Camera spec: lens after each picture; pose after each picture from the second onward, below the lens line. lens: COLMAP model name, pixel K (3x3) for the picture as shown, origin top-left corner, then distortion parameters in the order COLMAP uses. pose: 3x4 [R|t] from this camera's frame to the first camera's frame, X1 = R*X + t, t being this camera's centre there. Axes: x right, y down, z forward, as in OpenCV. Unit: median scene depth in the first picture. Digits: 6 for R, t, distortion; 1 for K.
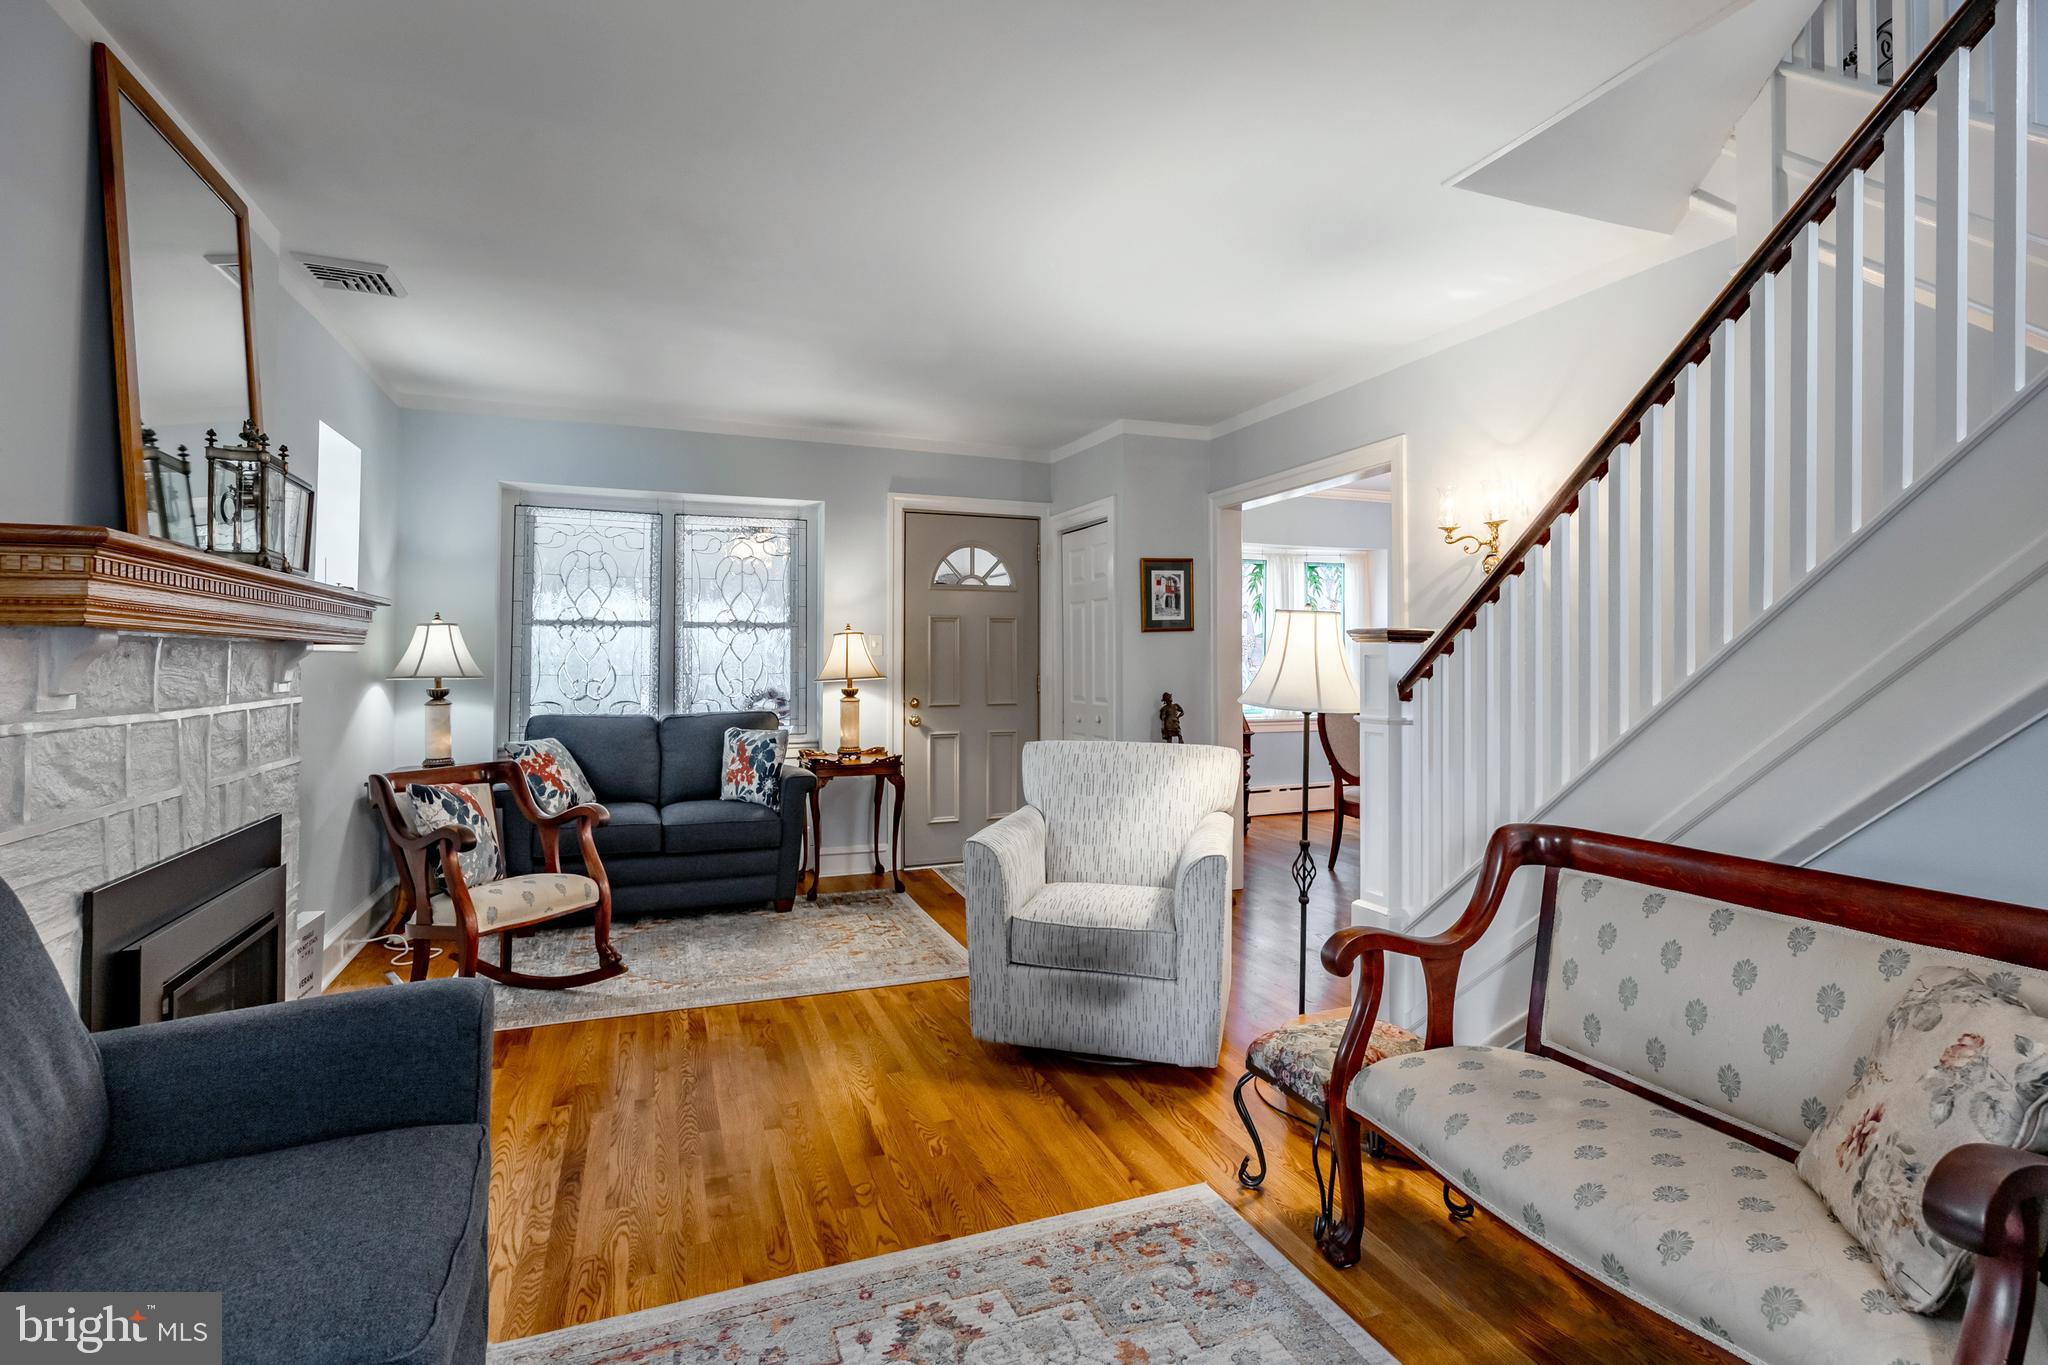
lens RADIAL K [[954.2, 0, 1027.4], [0, 954.2, 636.9], [0, 0, 1]] dist [-0.000718, 0.000022]
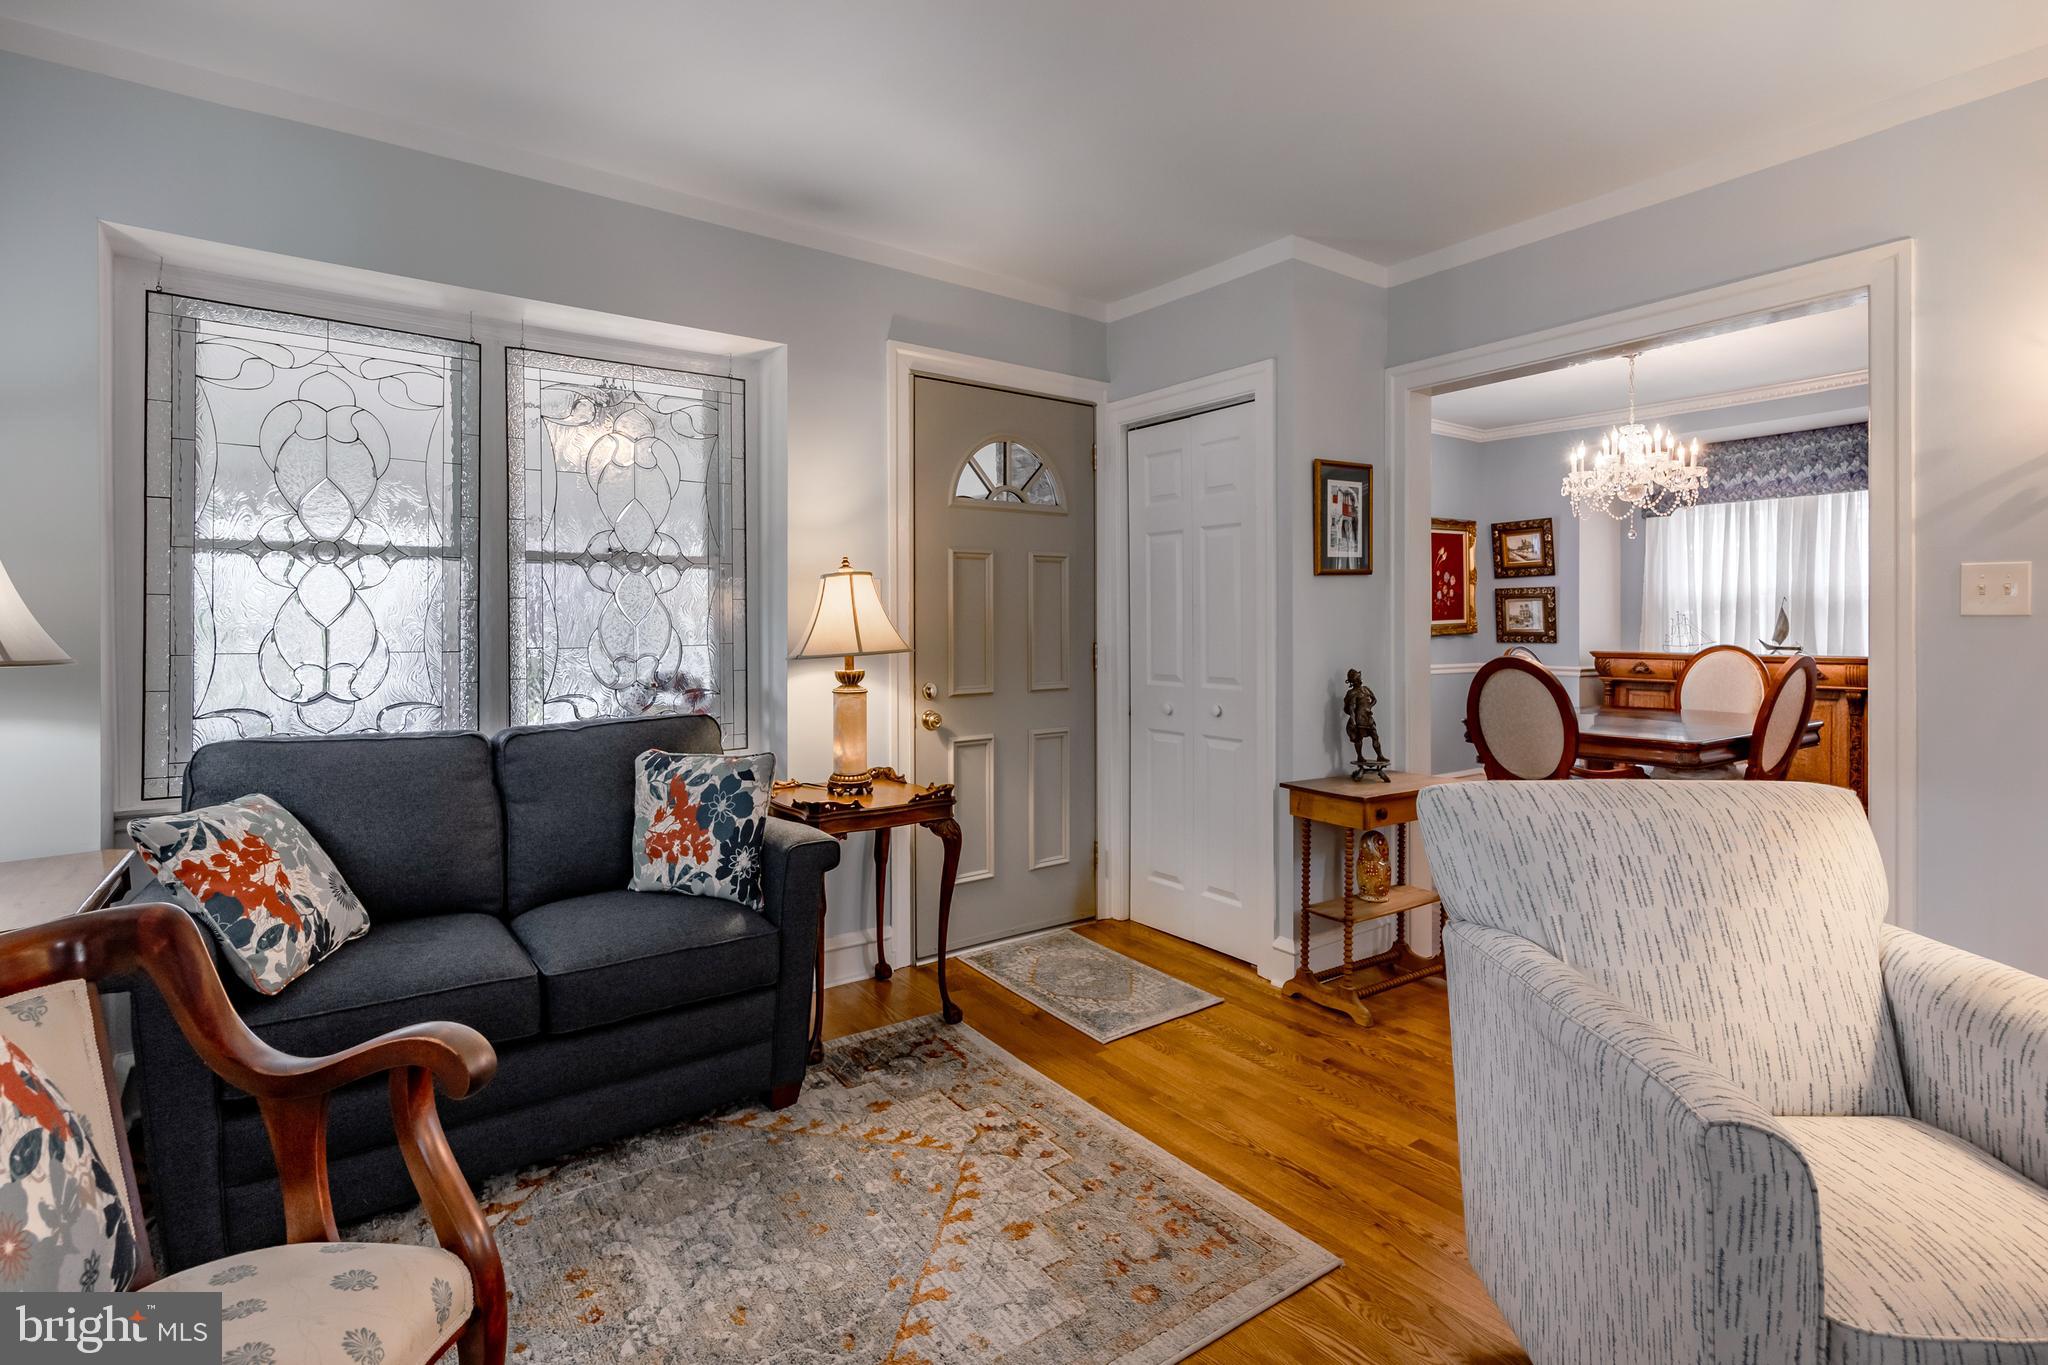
lens RADIAL K [[966.9, 0, 1015.5], [0, 966.9, 626.9], [0, 0, 1]] dist [0.003761, 0.000265]
pose [[0.970755, -0.005929, 0.239999, -0.237027], [-0.000297, 0.999665, 0.025899, 0.013217], [-0.240072, -0.025213, 0.970428, 0.429524]]
